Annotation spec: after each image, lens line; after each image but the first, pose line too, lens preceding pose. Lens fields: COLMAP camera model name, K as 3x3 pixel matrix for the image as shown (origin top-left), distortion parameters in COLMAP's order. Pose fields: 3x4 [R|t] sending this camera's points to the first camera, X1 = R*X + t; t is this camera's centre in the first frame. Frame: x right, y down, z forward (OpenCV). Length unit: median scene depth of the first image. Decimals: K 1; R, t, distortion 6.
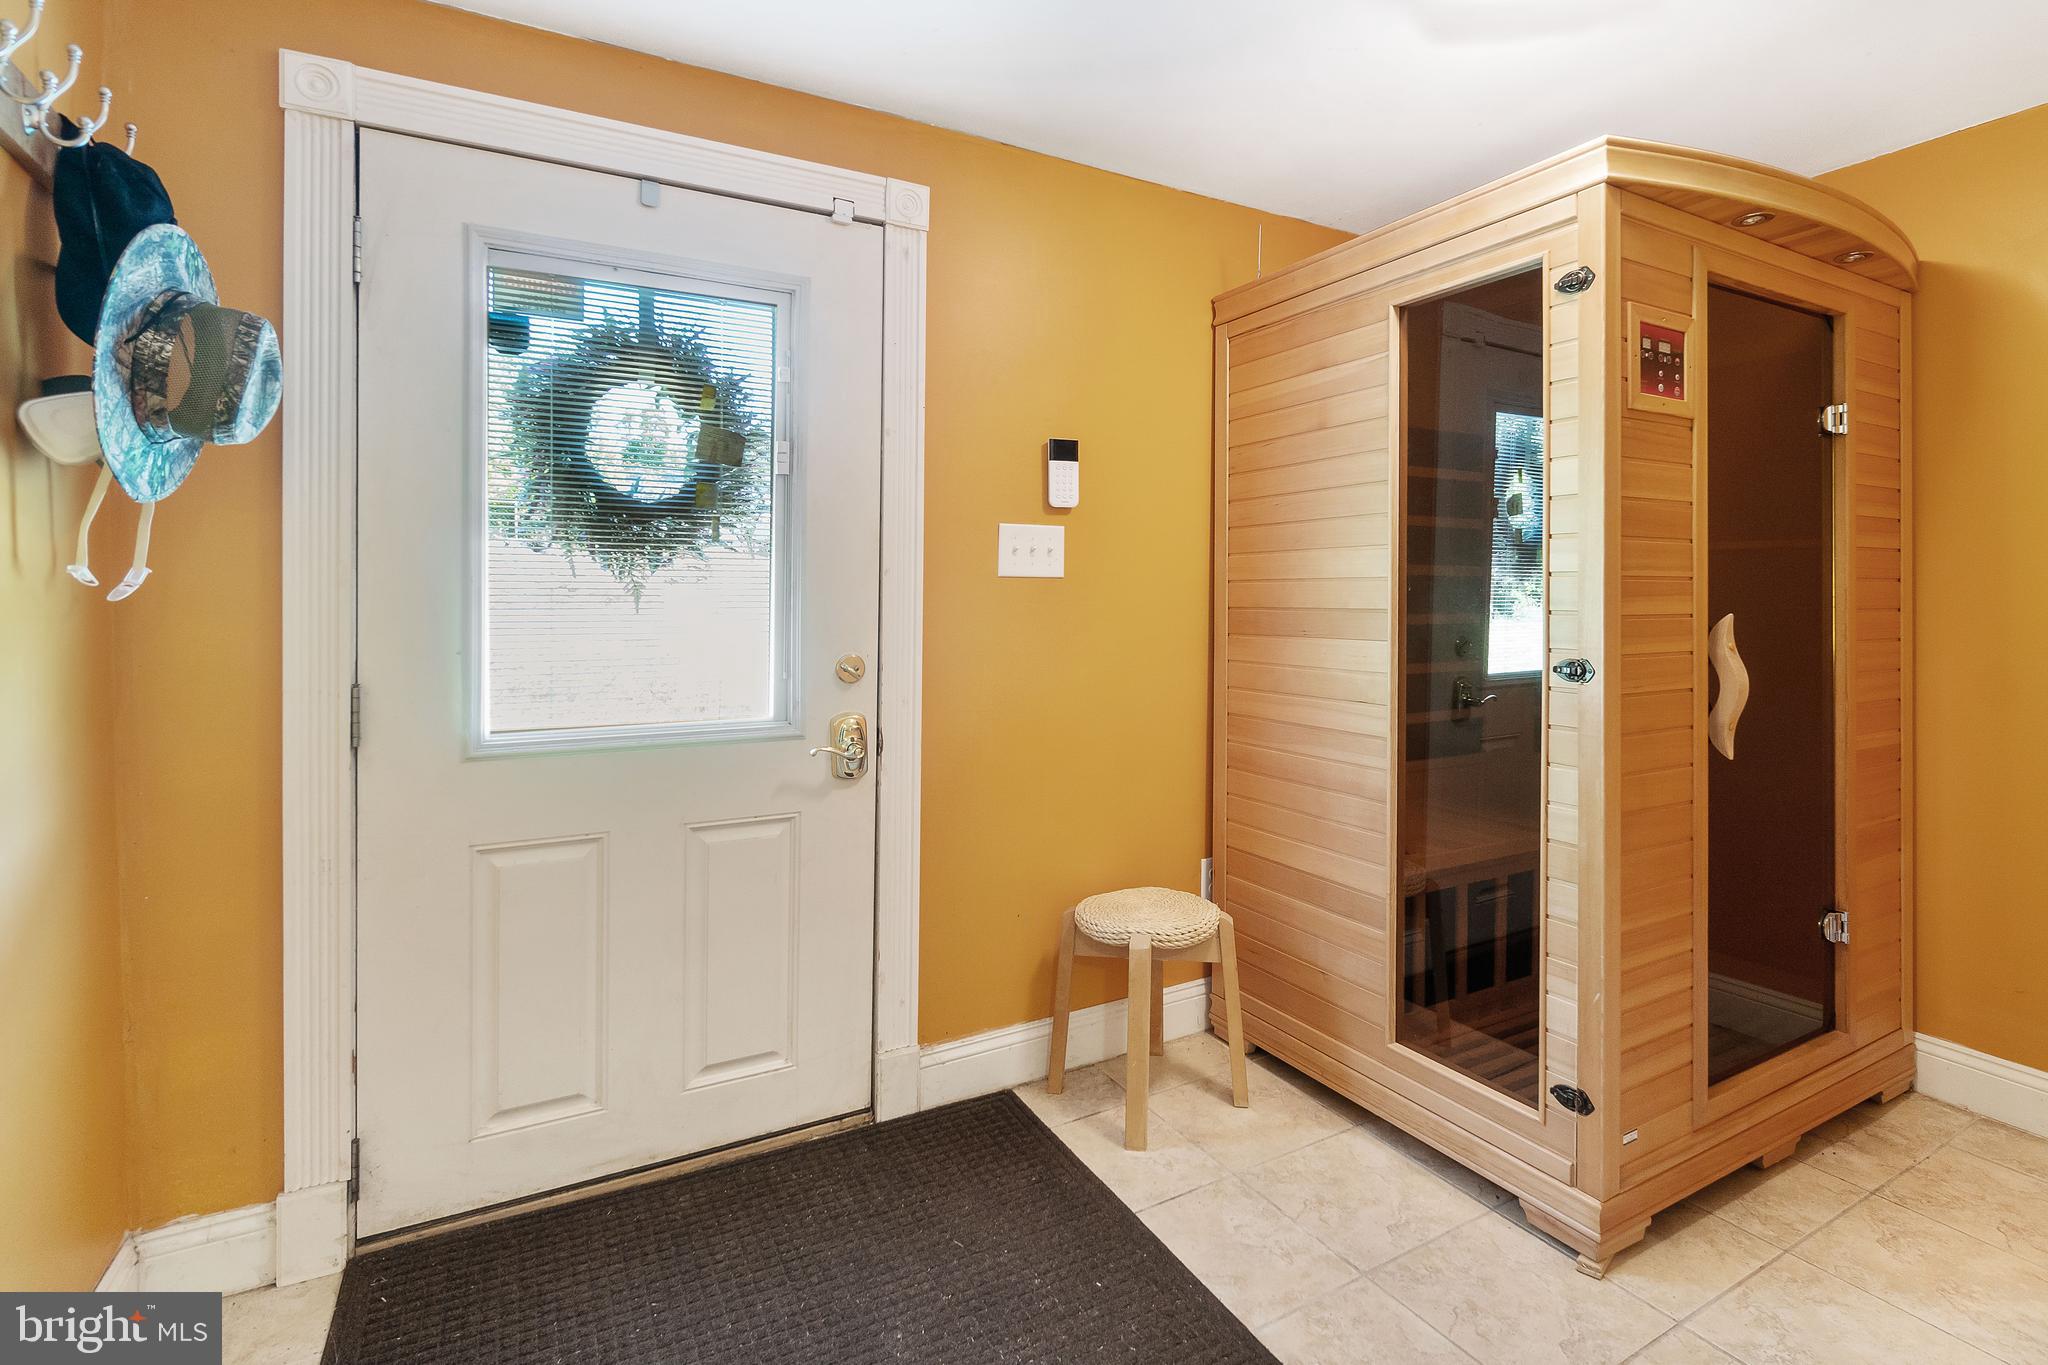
lens RADIAL K [[968.4, 0, 1029.0], [0, 968.4, 596.4], [0, 0, 1]] dist [-0.004848, -0.000137]
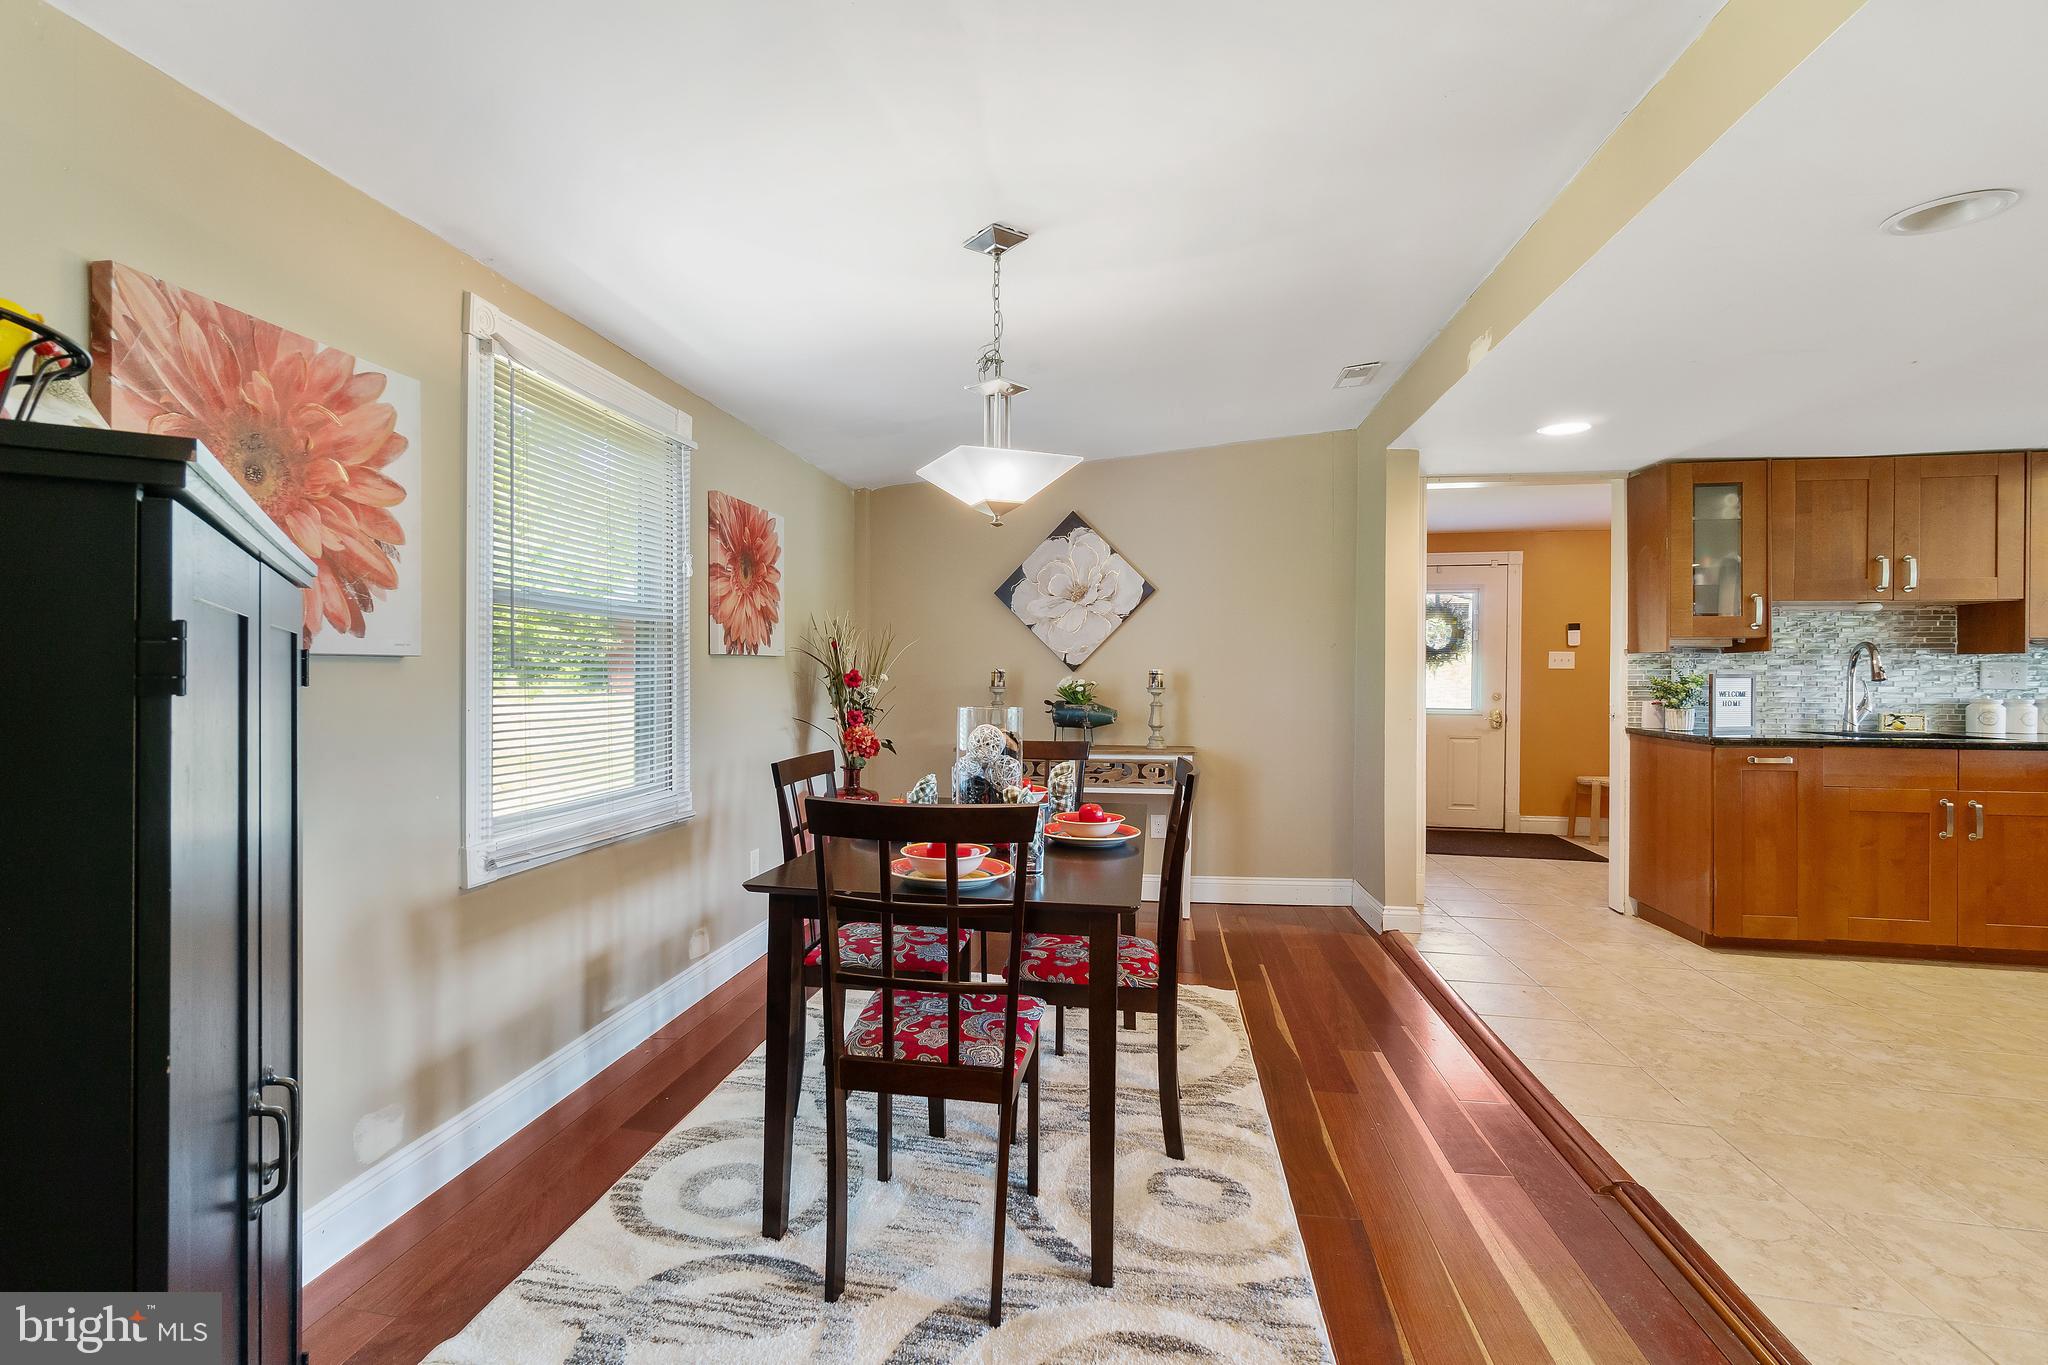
lens RADIAL K [[968.4, 0, 1021.8], [0, 968.4, 679.9], [0, 0, 1]] dist [-0.004848, -0.000137]
pose [[0.799118, 0.002133, -0.601170, 0.520367], [-0.002123, 0.999997, 0.000727, 0.018408], [0.601170, 0.000695, 0.799121, -2.696237]]
